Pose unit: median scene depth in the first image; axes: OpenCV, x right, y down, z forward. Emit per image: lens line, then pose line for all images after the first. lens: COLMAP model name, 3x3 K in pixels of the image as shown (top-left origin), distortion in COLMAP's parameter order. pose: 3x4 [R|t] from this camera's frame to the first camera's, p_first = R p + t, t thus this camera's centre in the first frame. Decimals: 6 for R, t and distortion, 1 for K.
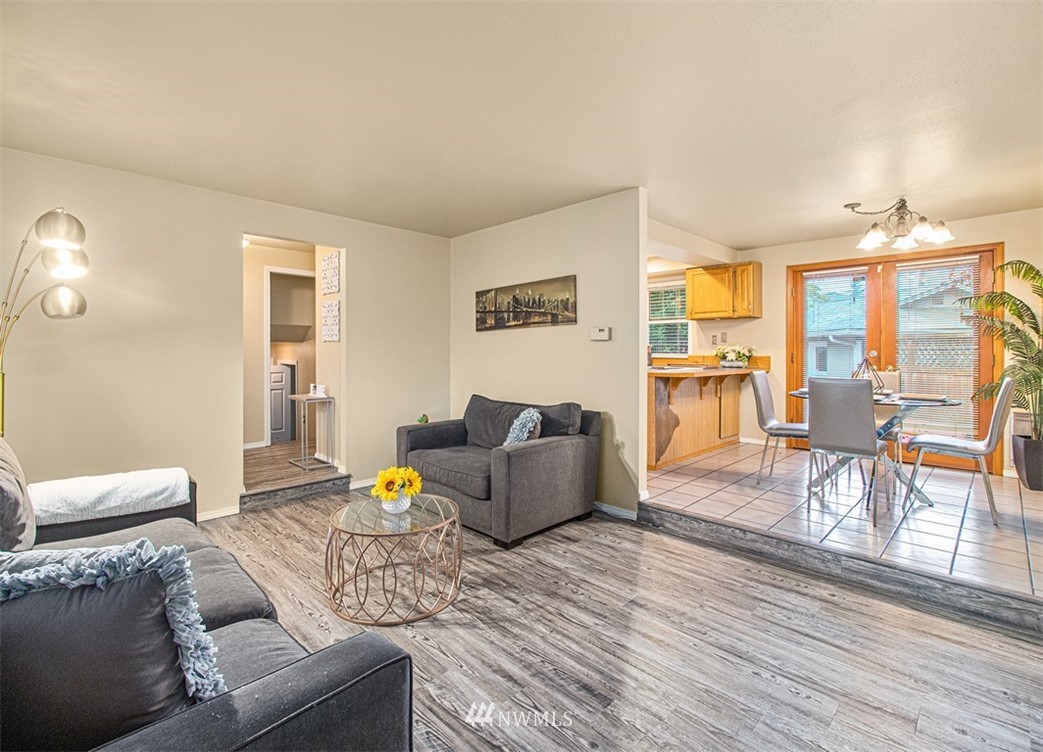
lens RADIAL K [[484.8, 0, 511.6], [0, 484.8, 354.9], [0, 0, 1]] dist [-0.001088, 0.000338]
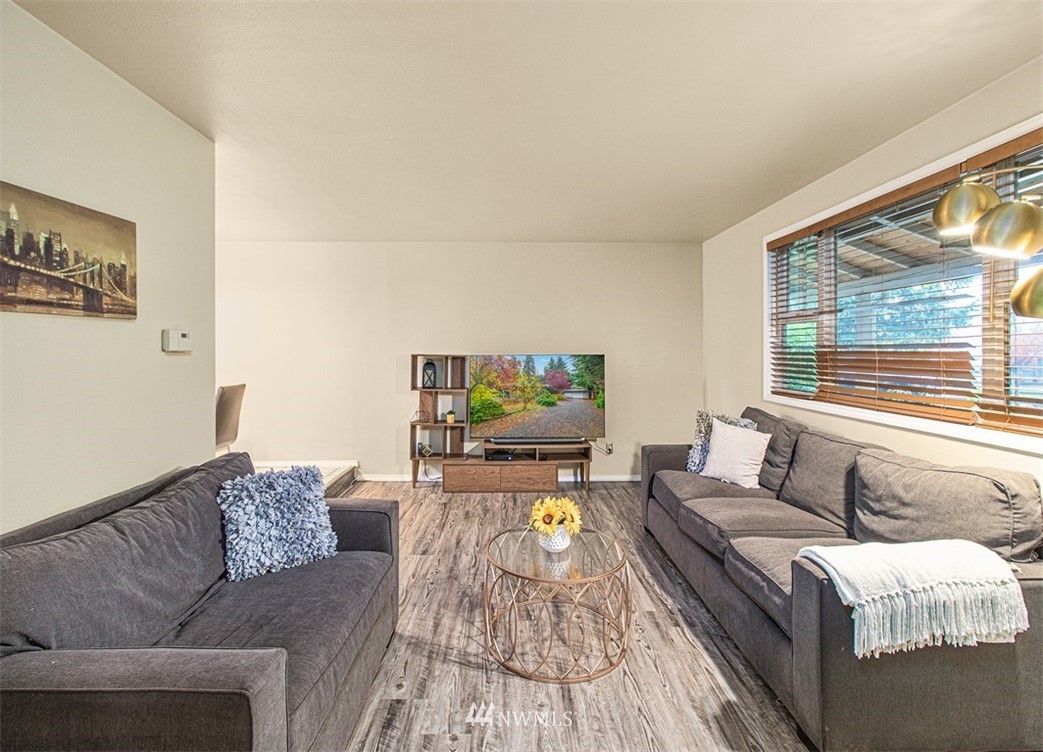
lens RADIAL K [[490.2, 0, 520.1], [0, 490.2, 350.1], [0, 0, 1]] dist [0.000336, -0.000163]
pose [[-0.733185, 0.003000, 0.680023, -0.514885], [0.009083, 0.999944, 0.005382, -0.029468], [-0.679969, 0.010122, -0.733171, 1.087655]]
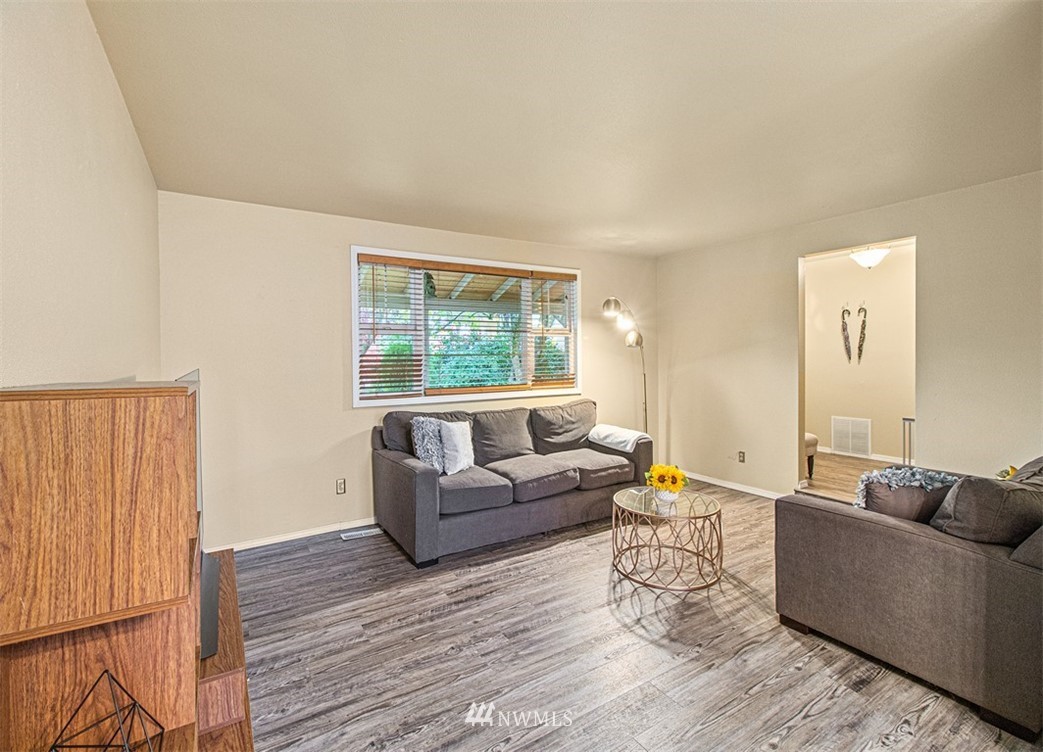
lens RADIAL K [[475.4, 0, 513.9], [0, 475.4, 350.9], [0, 0, 1]] dist [0.001419, 0.000406]
pose [[-0.219361, -0.006158, -0.975624, 0.648596], [-0.000224, 0.999980, -0.006261, -0.028677], [0.975644, -0.001154, -0.219358, 0.570148]]
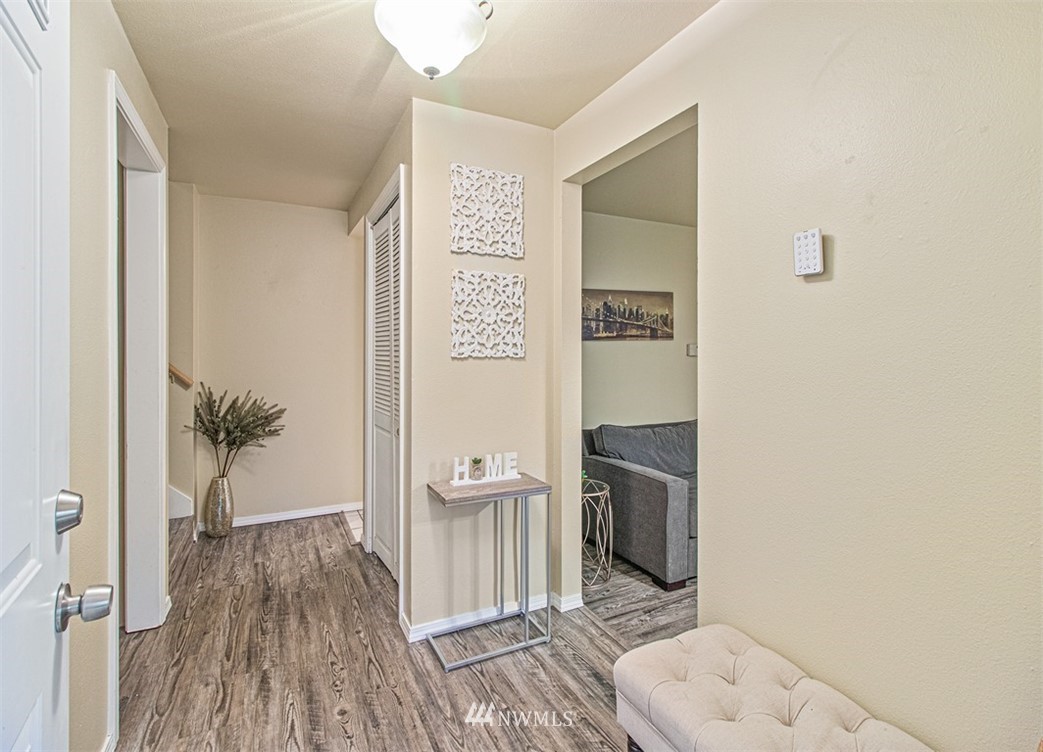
lens RADIAL K [[484.8, 0, 511.6], [0, 484.8, 354.9], [0, 0, 1]] dist [-0.001088, 0.000338]
pose [[0.301692, -0.008322, 0.953369, -0.951445], [0.009516, 0.999938, 0.005717, -0.040302], [-0.953358, 0.007347, 0.301752, 1.000935]]
